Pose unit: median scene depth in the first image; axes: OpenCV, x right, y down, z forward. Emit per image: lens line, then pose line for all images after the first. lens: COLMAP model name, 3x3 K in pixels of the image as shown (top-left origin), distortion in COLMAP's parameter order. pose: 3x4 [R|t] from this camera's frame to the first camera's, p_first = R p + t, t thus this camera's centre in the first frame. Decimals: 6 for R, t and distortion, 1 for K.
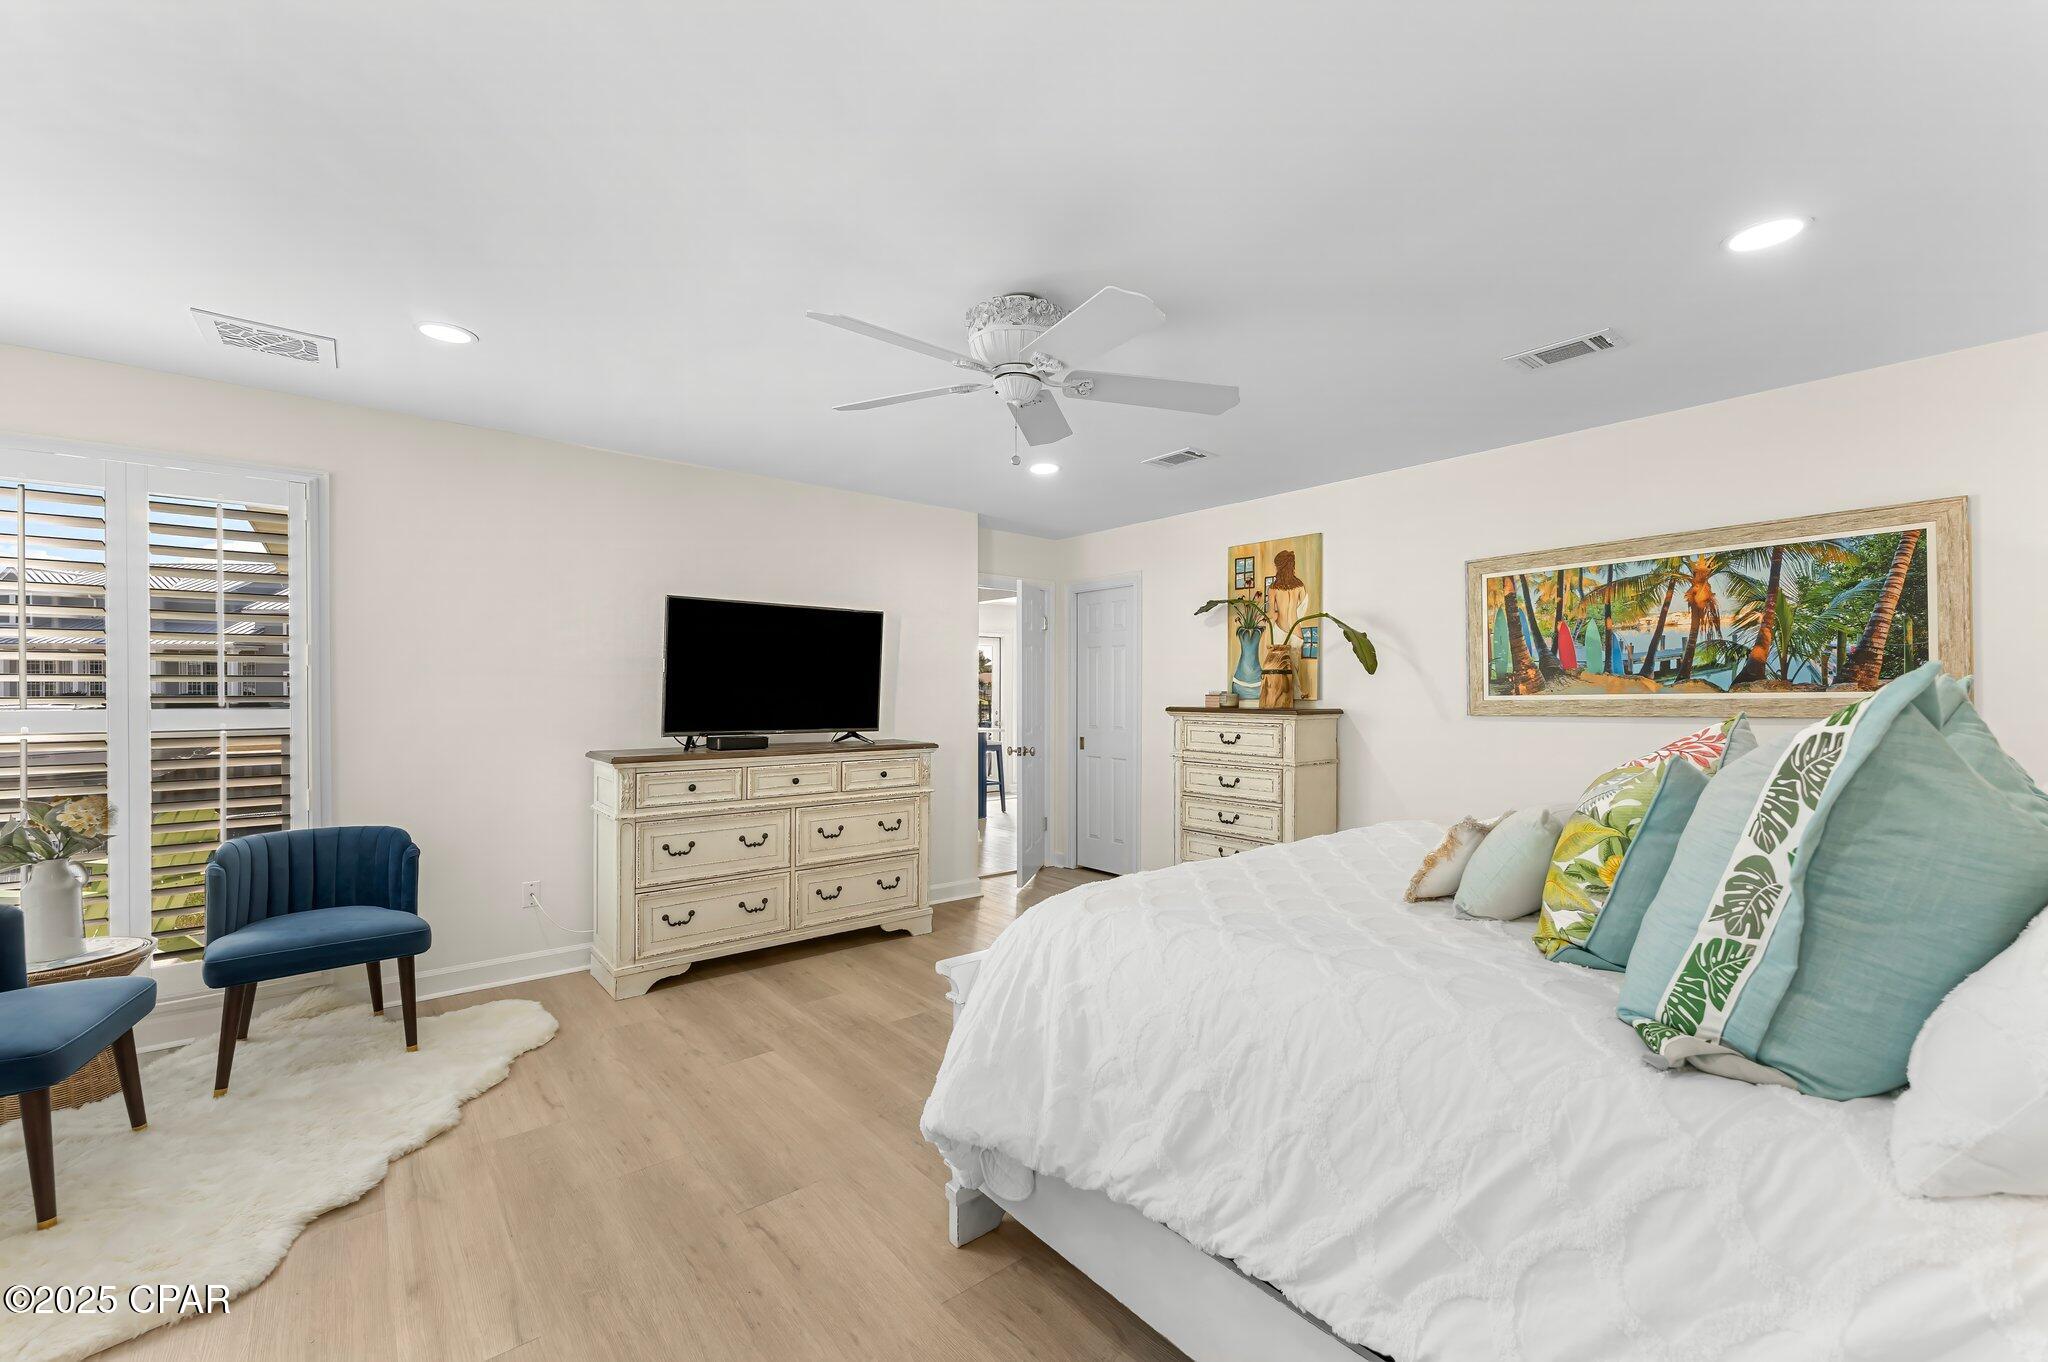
lens RADIAL K [[838.6, 0, 1032.0], [0, 838.6, 705.6], [0, 0, 1]] dist [-0.000850, -0.000895]
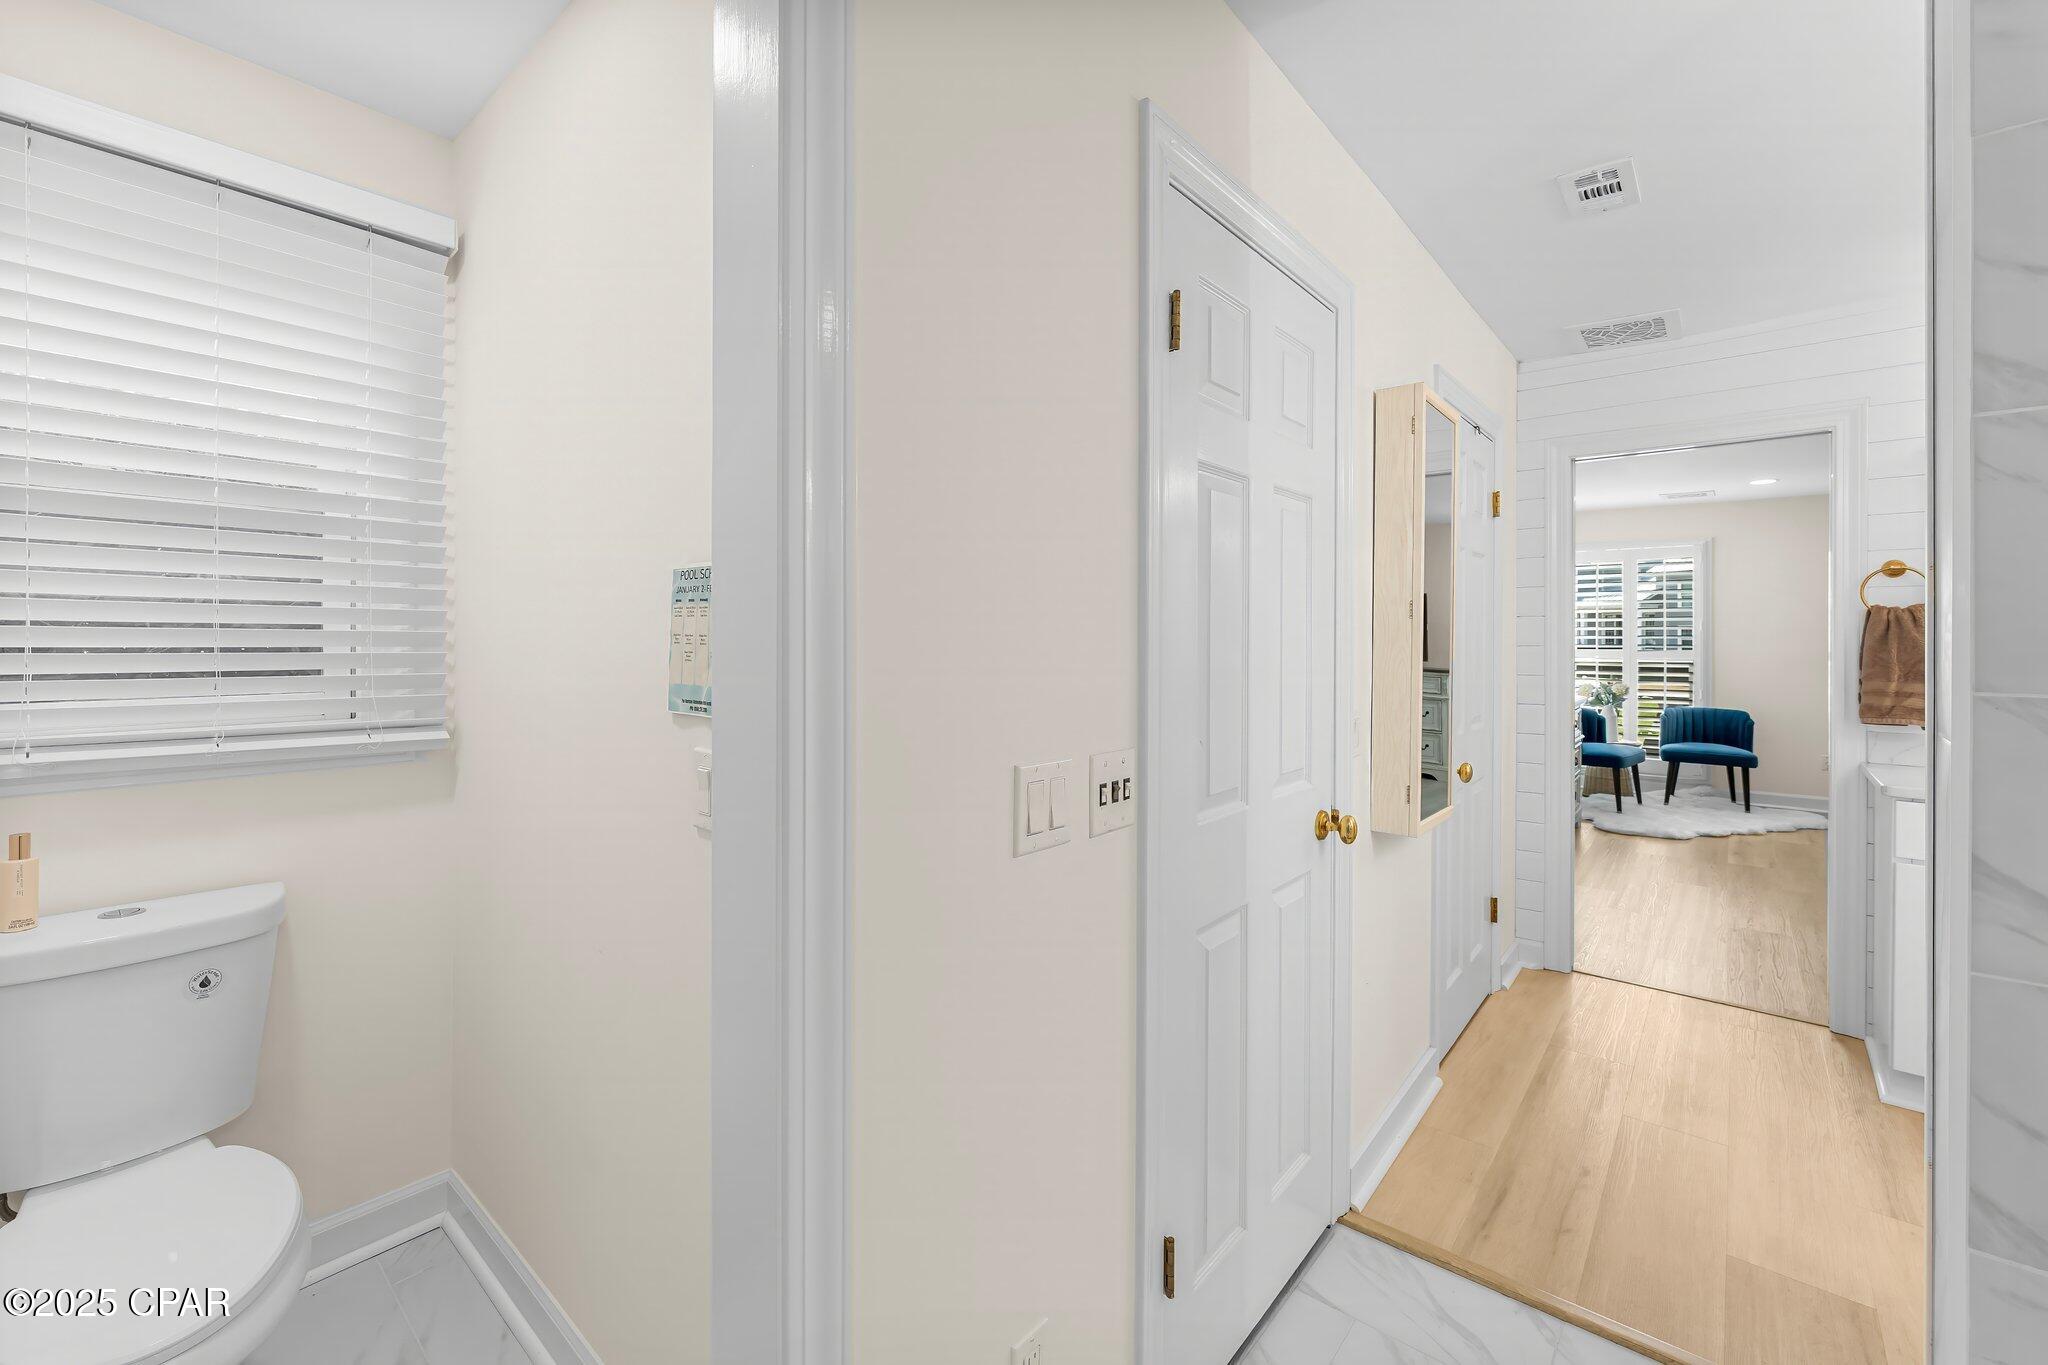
lens RADIAL K [[843.5, 0, 1030.2], [0, 843.5, 643.9], [0, 0, 1]] dist [-0.002686, -0.000169]
pose [[0.188114, -0.001093, -0.982147, 1.037482], [-0.013880, 0.999897, -0.003771, 0.020924], [0.982049, 0.014342, 0.188079, -1.220976]]
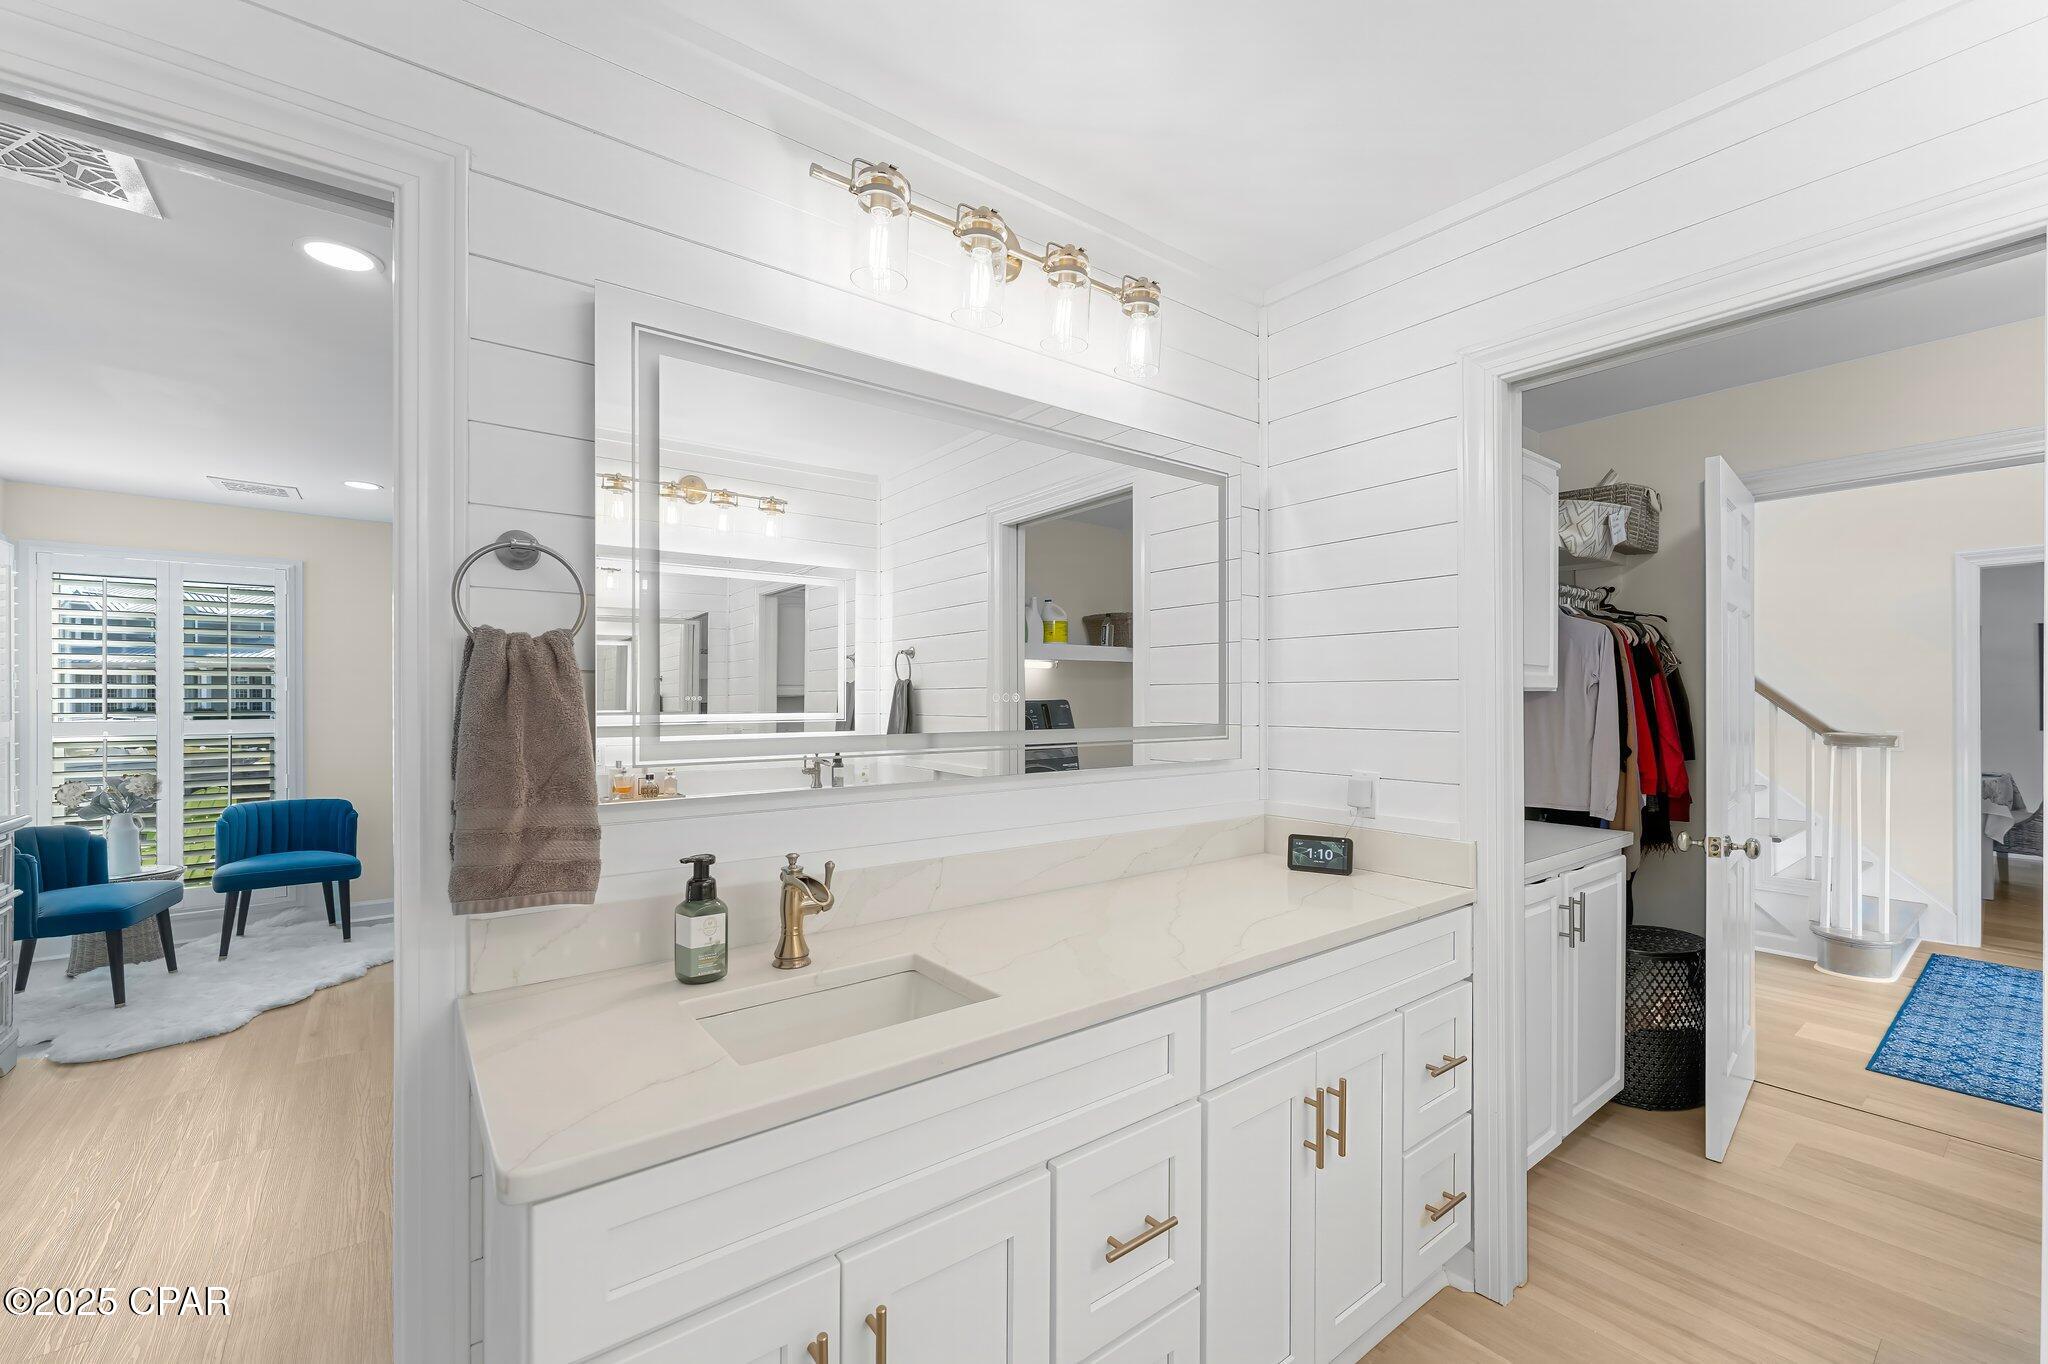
lens RADIAL K [[831.9, 0, 1011.7], [0, 831.9, 710.7], [0, 0, 1]] dist [0.000535, 0.000319]
pose [[0.999250, -0.002663, -0.038627, 0.554459], [0.002291, 0.999951, -0.009668, 0.005577], [0.038651, 0.009572, 0.999207, -0.496220]]
